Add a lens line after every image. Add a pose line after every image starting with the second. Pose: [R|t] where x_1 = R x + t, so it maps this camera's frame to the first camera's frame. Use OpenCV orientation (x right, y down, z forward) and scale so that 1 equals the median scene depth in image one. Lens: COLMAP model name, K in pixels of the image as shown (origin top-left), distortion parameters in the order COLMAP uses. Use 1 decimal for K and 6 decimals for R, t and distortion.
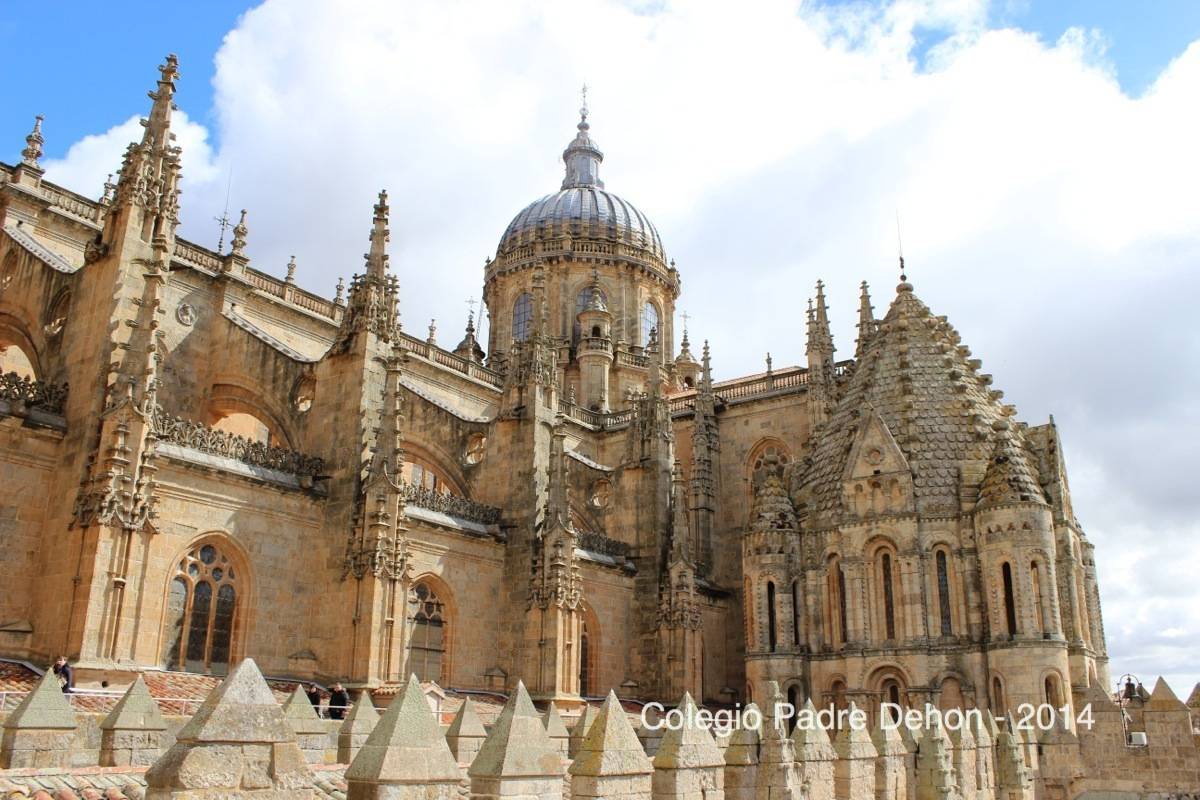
lens RADIAL K [[999.1, 0, 599.3], [0, 999.1, 399.7], [0, 0, 1]] dist [-0.164476, 0.138065]
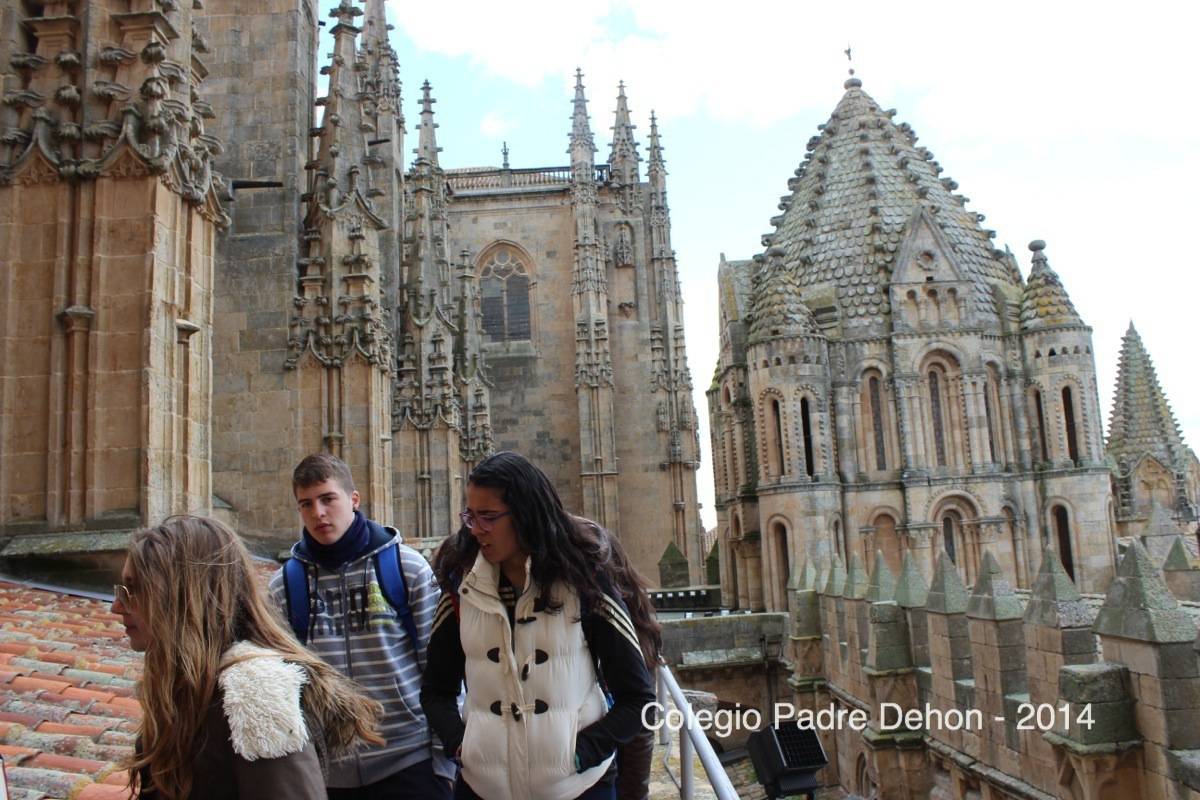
lens RADIAL K [[999.1, 0, 597.8], [0, 999.1, 411.7], [0, 0, 1]] dist [-0.164476, 0.138065]
pose [[0.809266, 0.027593, 0.586794, -0.406733], [-0.124314, 0.984318, 0.125159, 0.103065], [-0.574138, -0.174233, 0.800005, 0.396882]]
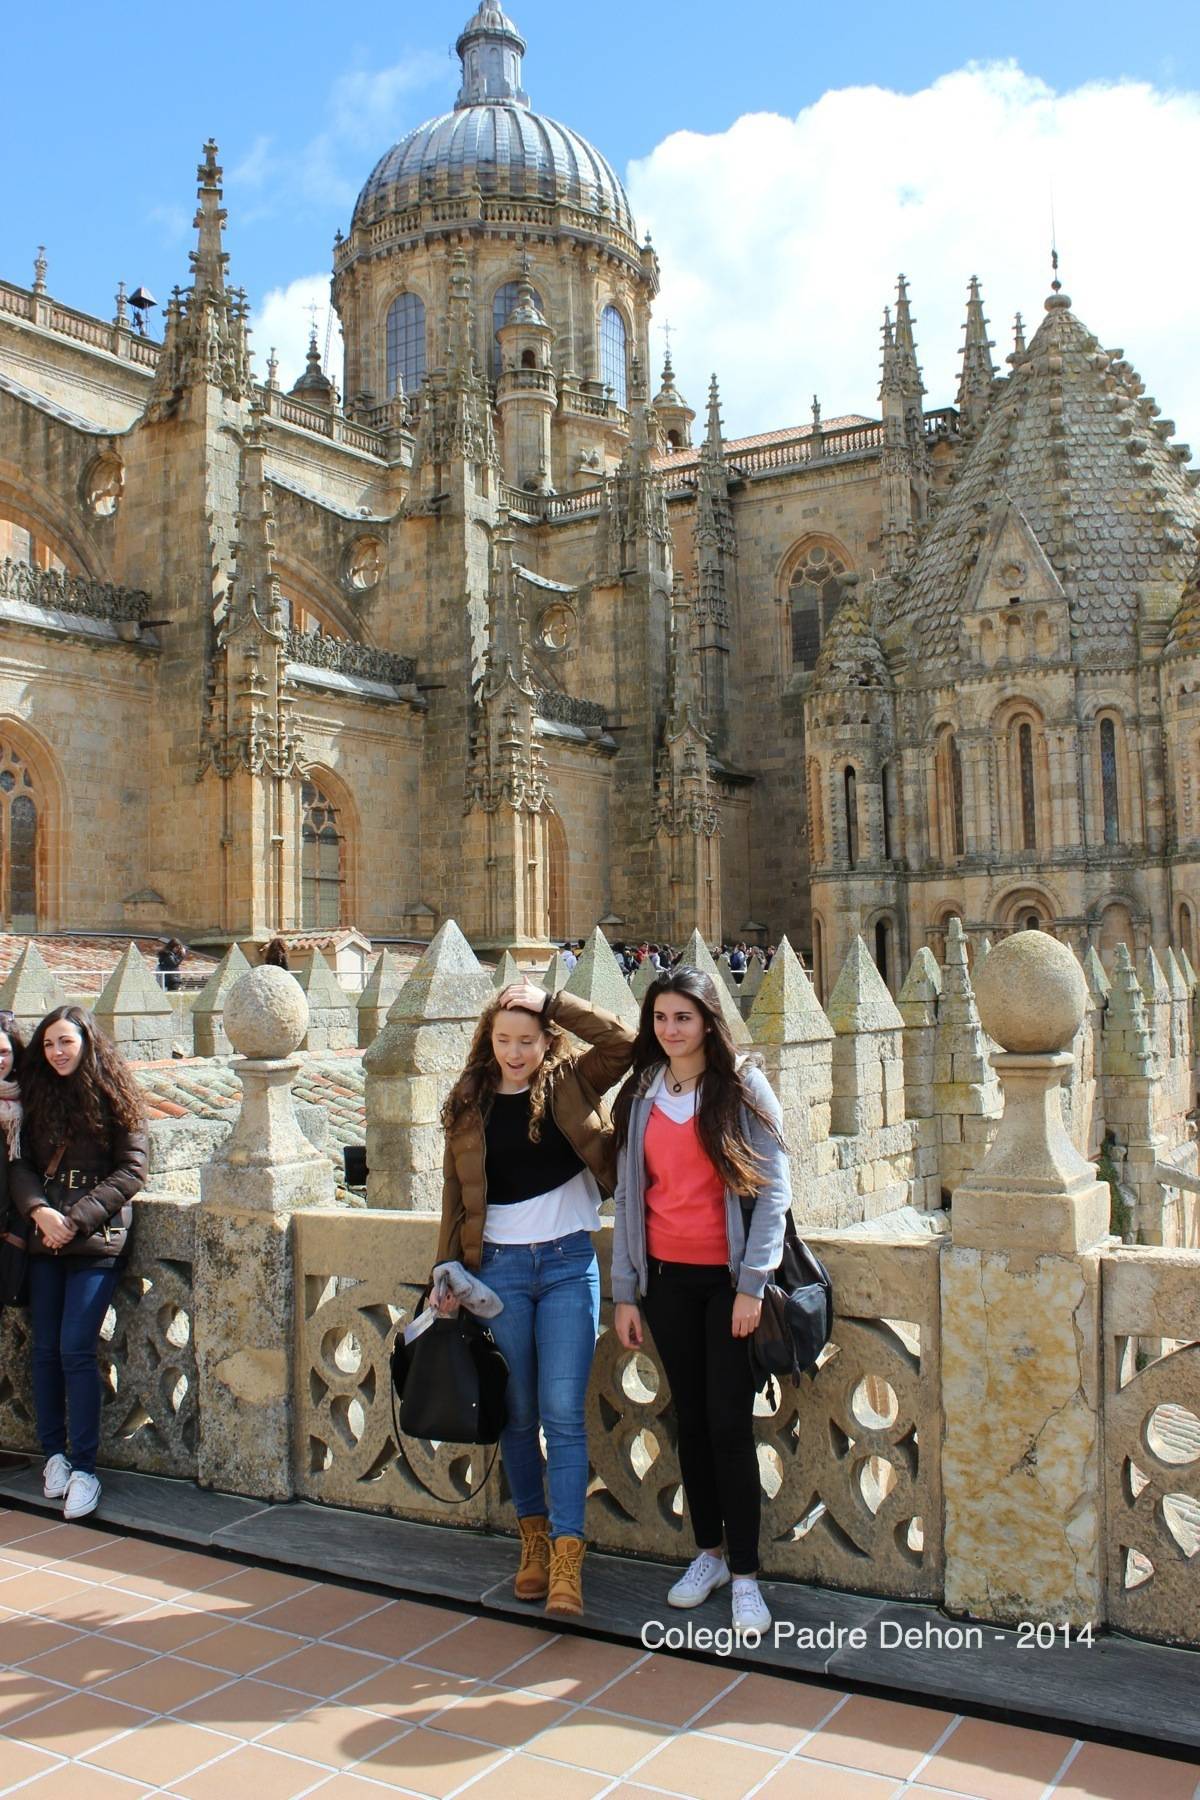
lens RADIAL K [[1638.9, 0, 586.5], [0, 1638.9, 853.1], [0, 0, 1]] dist [-0.102053, 0.000000]
pose [[0.997967, -0.027126, 0.057664, -0.061991], [0.012563, 0.970870, 0.239278, -0.022353], [-0.062474, -0.238067, 0.969237, -0.063400]]
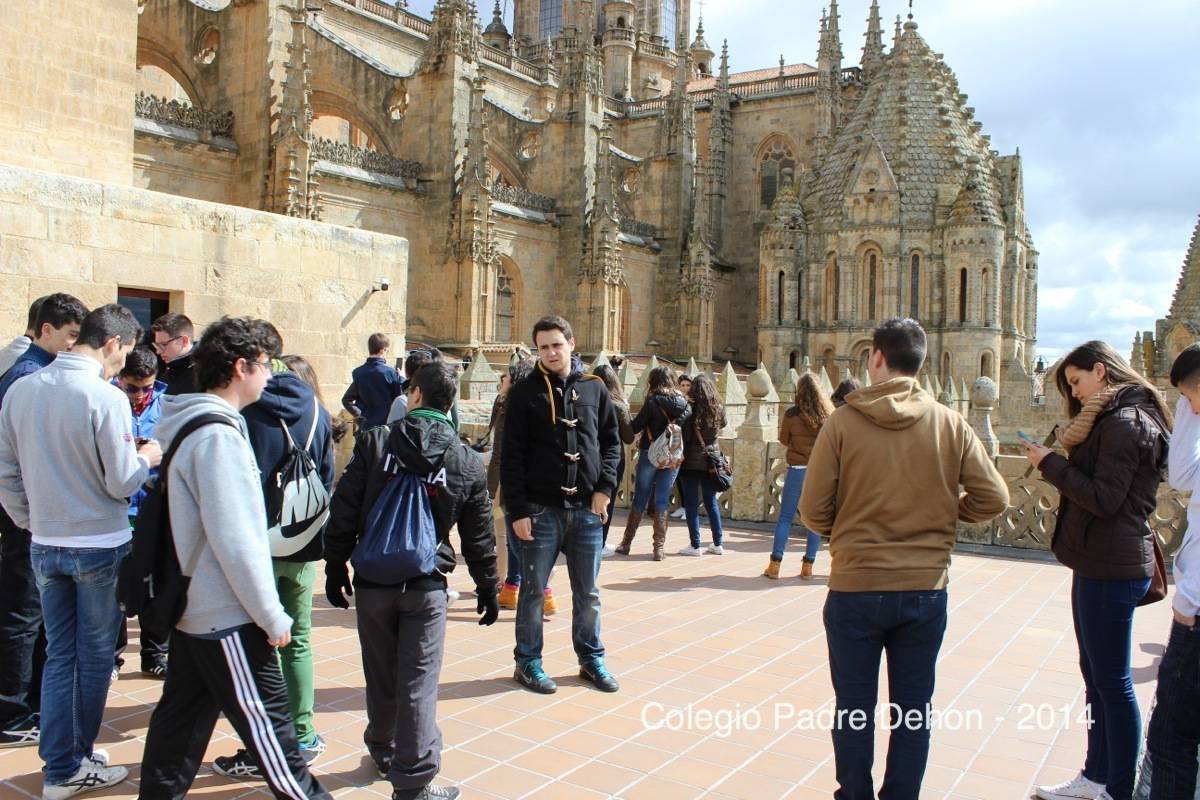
lens RADIAL K [[999.1, 0, 605.2], [0, 999.1, 403.8], [0, 0, 1]] dist [-0.164476, 0.138065]
pose [[0.999465, 0.016889, 0.027995, -0.079490], [-0.025457, 0.939301, 0.342150, -0.078995], [-0.020517, -0.342679, 0.939228, -0.233419]]
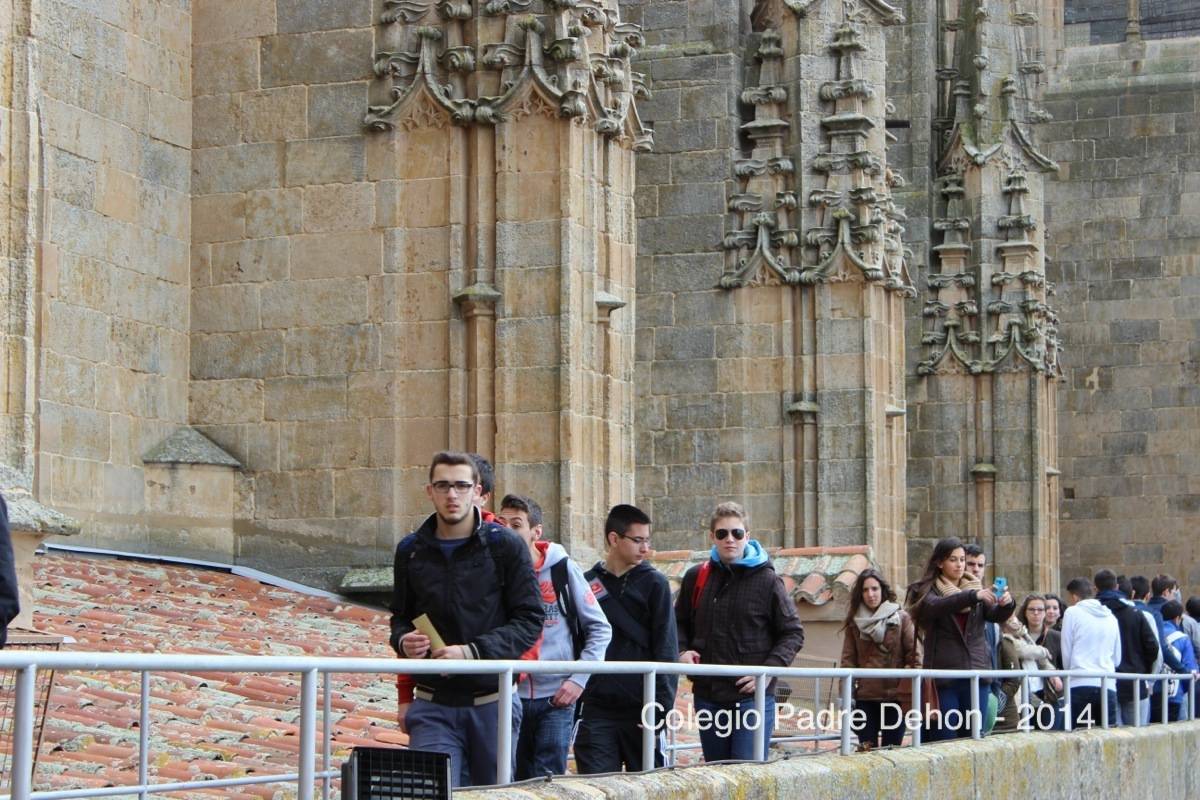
lens RADIAL K [[2879.0, 0, 601.5], [0, 2879.0, 401.5], [0, 0, 1]] dist [0.071355, 0.000000]
pose [[0.955395, 0.013348, 0.295028, -0.370949], [-0.079343, 0.973853, 0.212875, 0.086961], [-0.284472, -0.226788, 0.931473, 0.303568]]
